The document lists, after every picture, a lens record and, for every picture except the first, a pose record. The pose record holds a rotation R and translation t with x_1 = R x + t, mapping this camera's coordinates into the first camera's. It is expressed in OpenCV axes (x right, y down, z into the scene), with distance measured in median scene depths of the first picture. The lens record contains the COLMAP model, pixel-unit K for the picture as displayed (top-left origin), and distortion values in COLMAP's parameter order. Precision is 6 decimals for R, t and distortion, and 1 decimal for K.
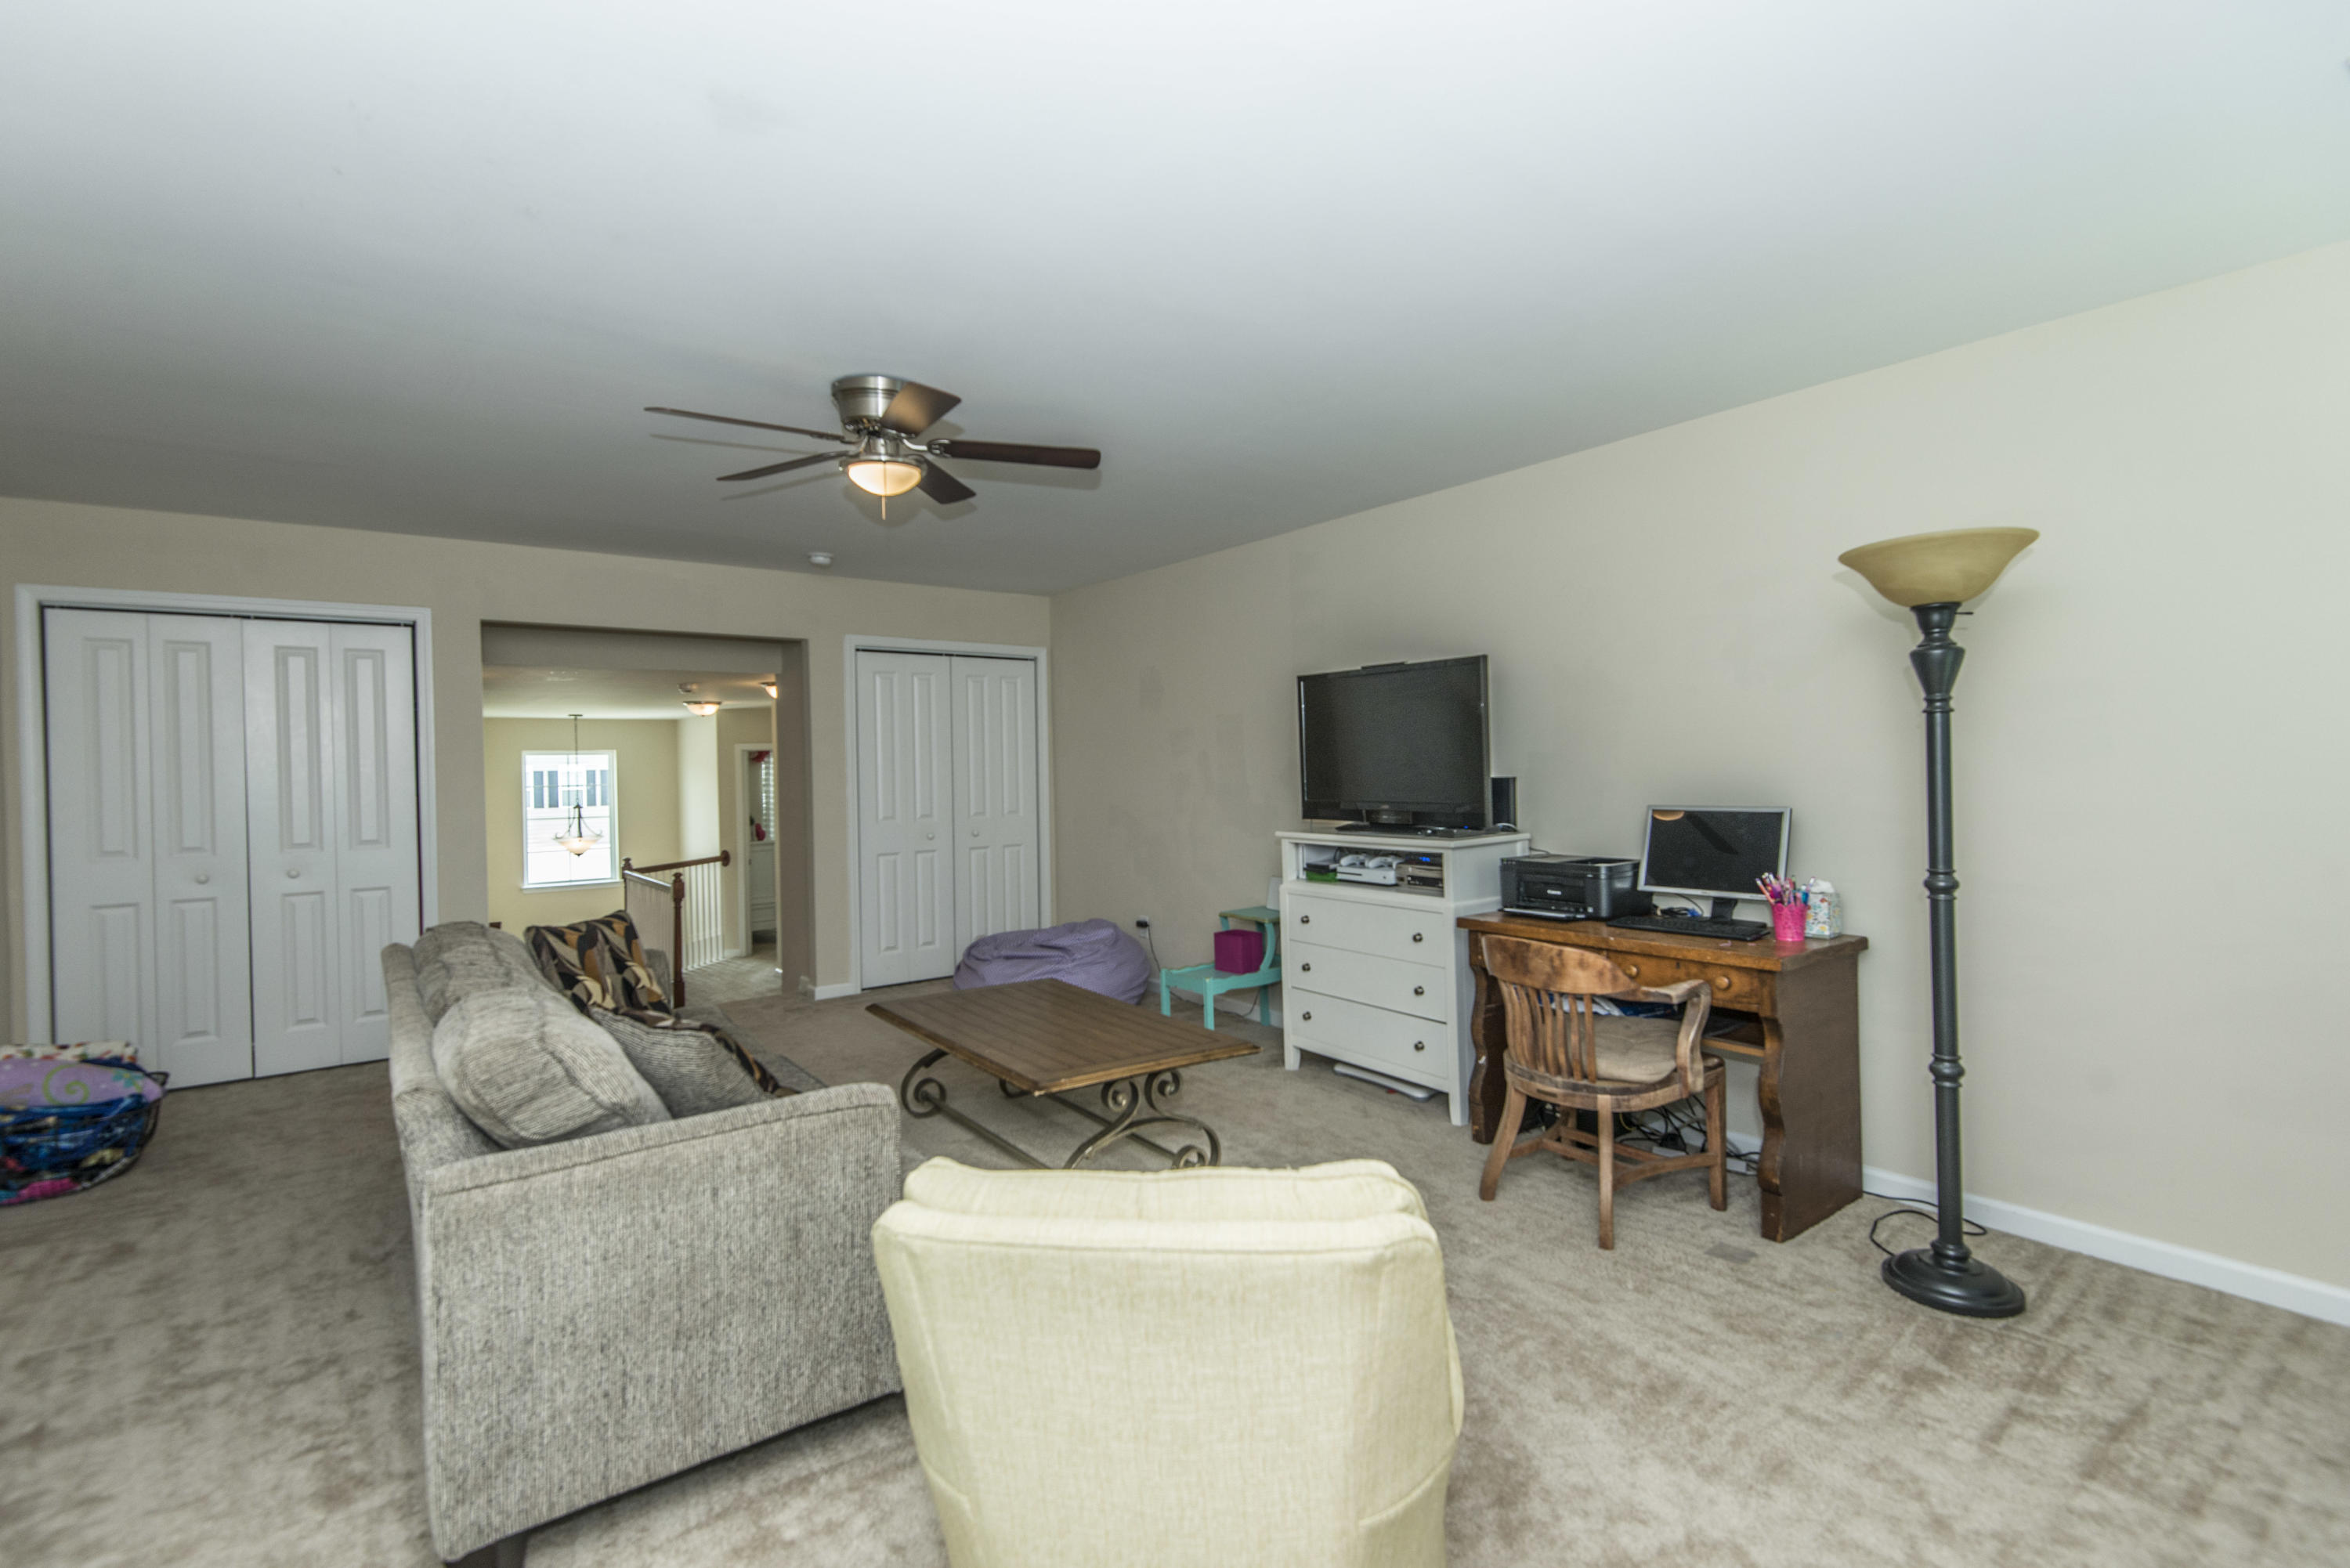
lens RADIAL K [[1059.4, 0, 1176.2], [0, 1059.4, 773.9], [0, 0, 1]] dist [0.034972, -0.021926]
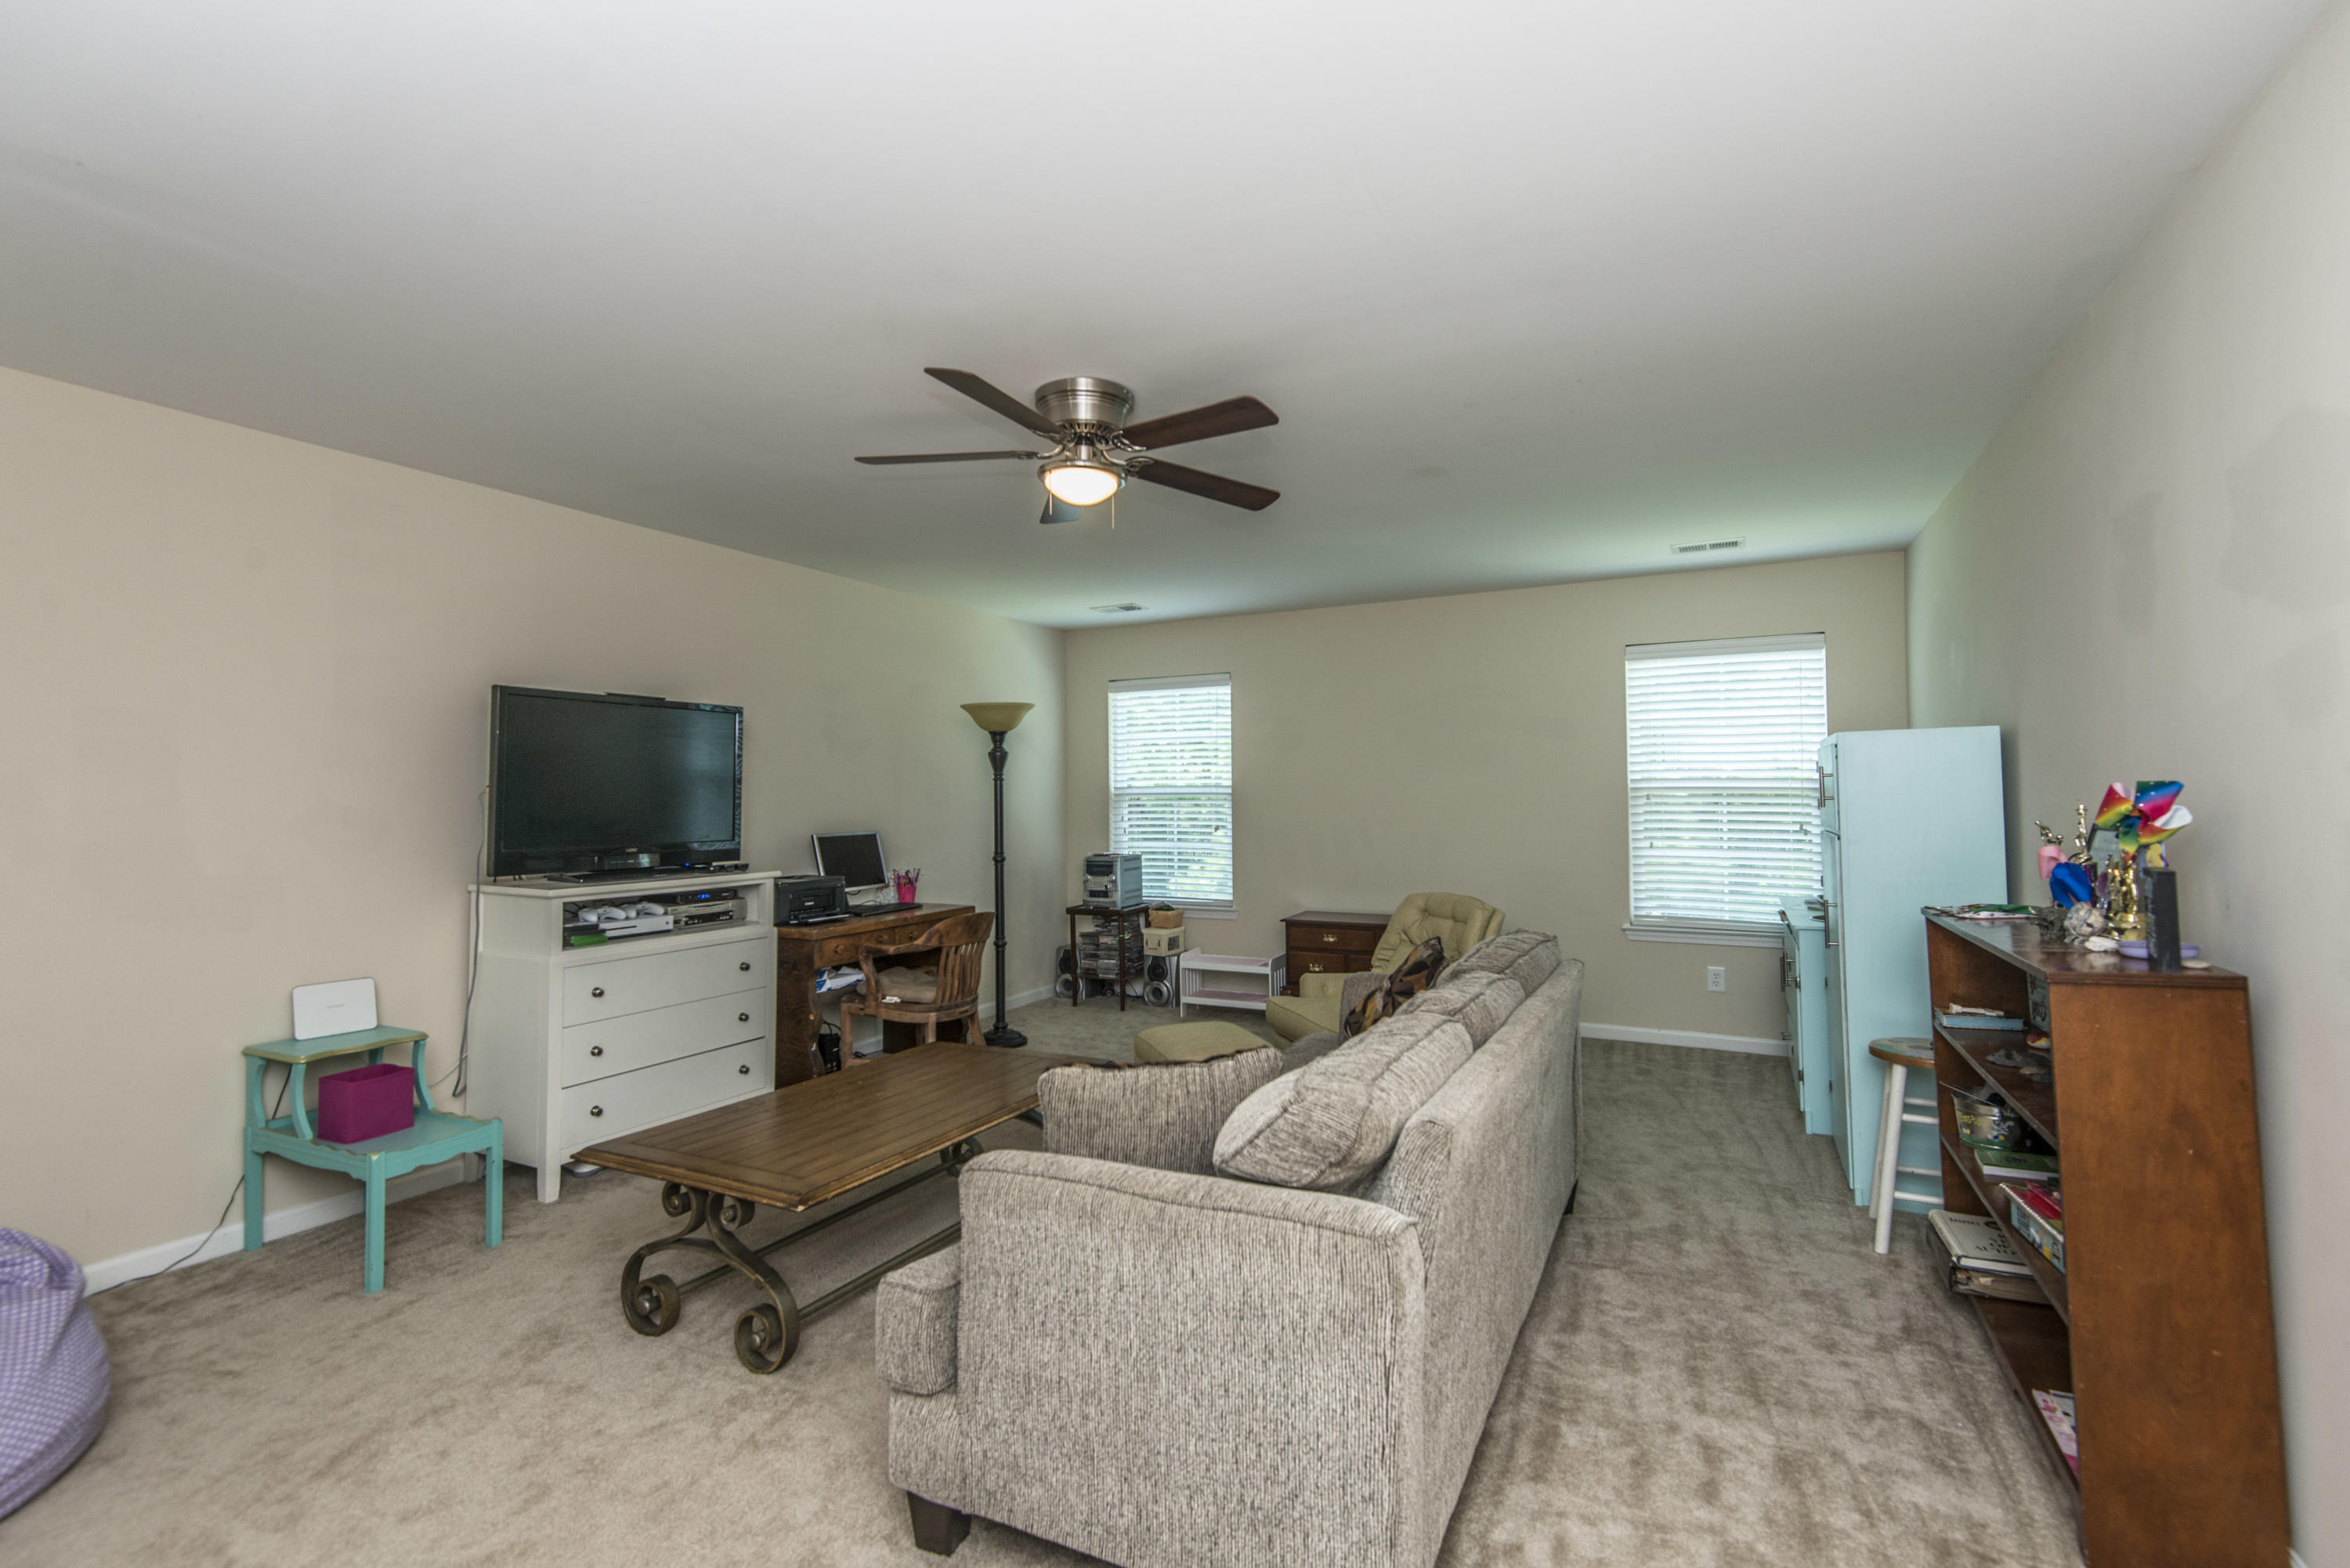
lens RADIAL K [[1059.4, 0, 1176.2], [0, 1059.4, 773.9], [0, 0, 1]] dist [0.034972, -0.021926]
pose [[-0.459001, 0.027848, 0.887999, -1.066634], [0.009397, 0.999605, -0.026490, -0.007201], [-0.888386, -0.003815, -0.459081, 1.278890]]
